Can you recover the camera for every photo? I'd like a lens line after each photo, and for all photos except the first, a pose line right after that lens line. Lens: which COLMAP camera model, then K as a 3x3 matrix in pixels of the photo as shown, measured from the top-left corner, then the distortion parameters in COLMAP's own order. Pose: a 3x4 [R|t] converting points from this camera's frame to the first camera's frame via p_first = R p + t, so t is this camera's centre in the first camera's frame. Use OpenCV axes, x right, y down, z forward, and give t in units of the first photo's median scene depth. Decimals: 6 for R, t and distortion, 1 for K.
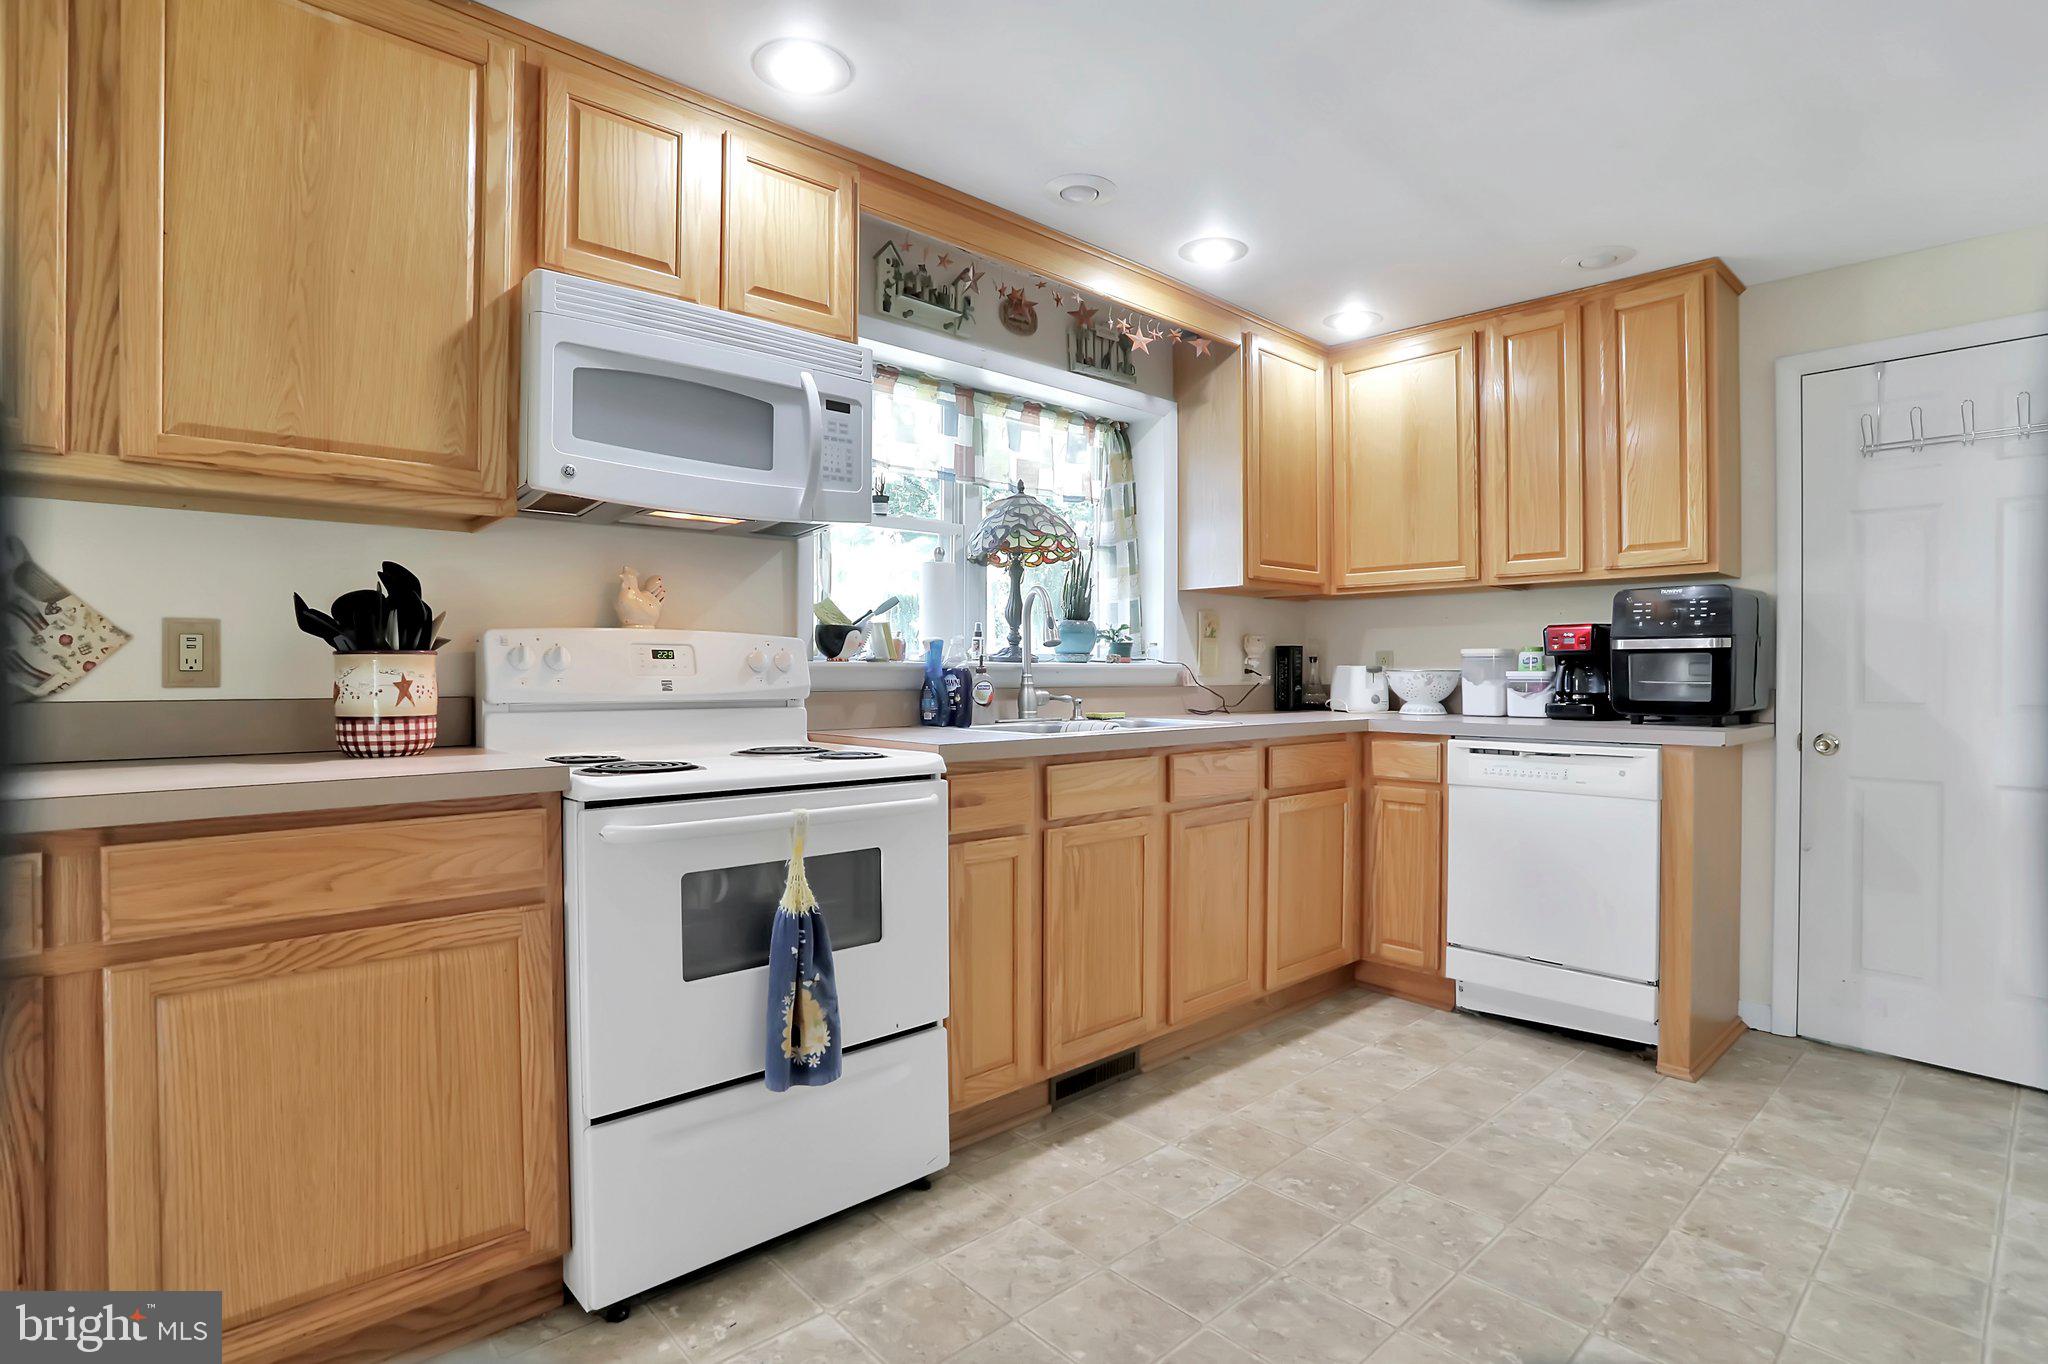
lens RADIAL K [[1005.2, 0, 1030.5], [0, 1005.2, 675.3], [0, 0, 1]] dist [-0.075977, 0.031571]
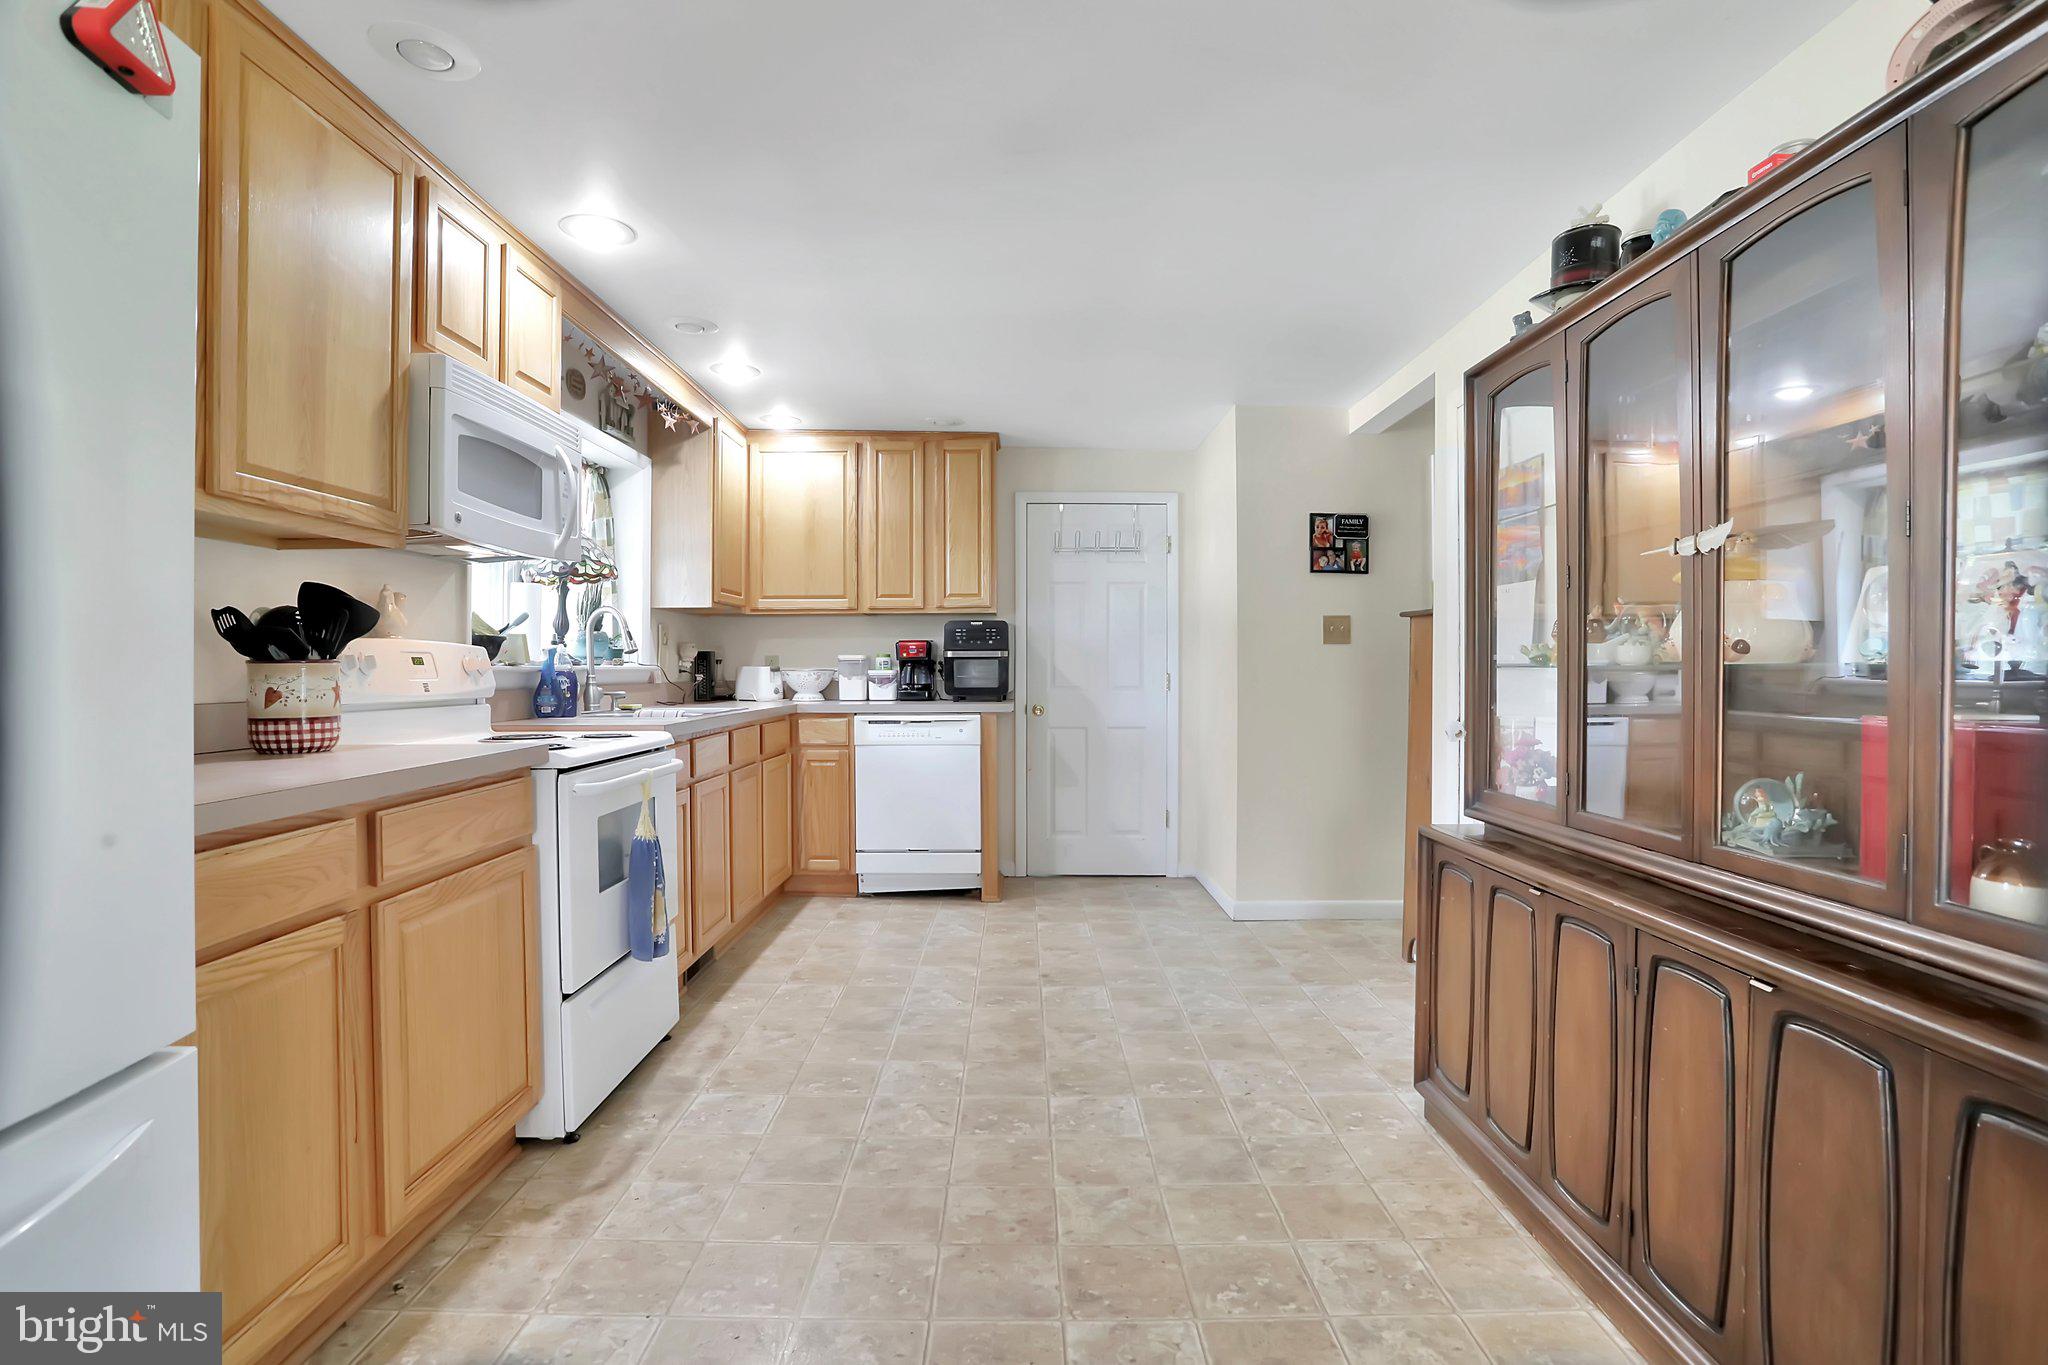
lens RADIAL K [[1003.1, 0, 1029.6], [0, 1003.1, 665.5], [0, 0, 1]] dist [-0.079420, 0.034317]
pose [[0.669577, -0.001954, 0.742740, -0.609720], [0.006607, 0.999973, -0.003325, -0.005831], [-0.742713, 0.007134, 0.669572, -0.253430]]
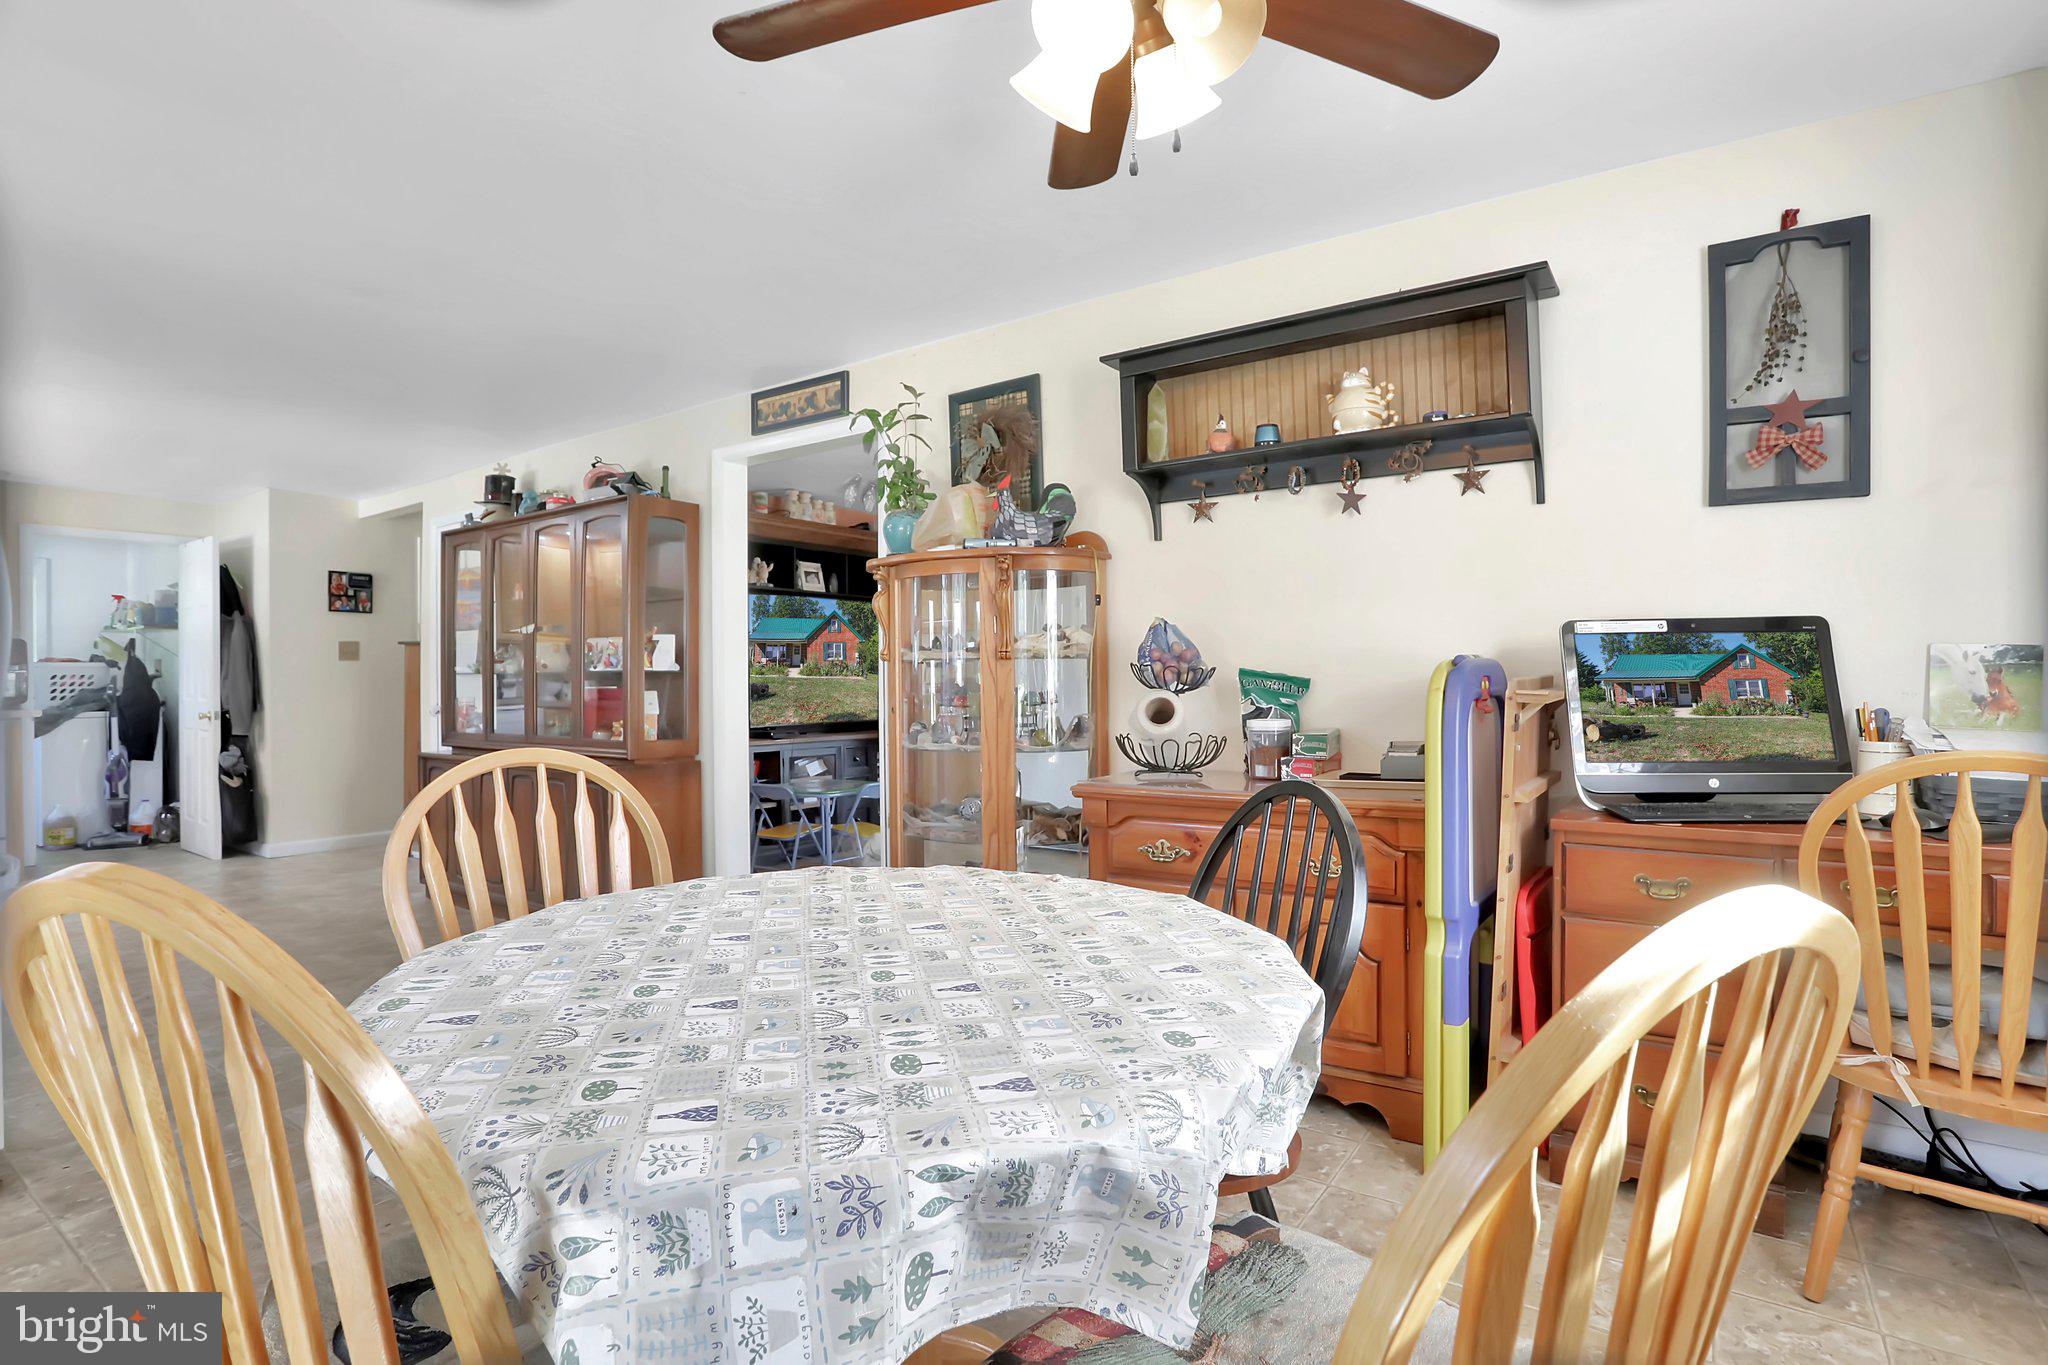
lens RADIAL K [[1005.2, 0, 1030.5], [0, 1005.2, 675.8], [0, 0, 1]] dist [-0.075977, 0.031571]
pose [[-0.218846, 0.000048, 0.975759, -1.732213], [0.013308, 0.999907, 0.002935, 0.007475], [-0.975669, 0.013628, -0.218826, -0.627506]]
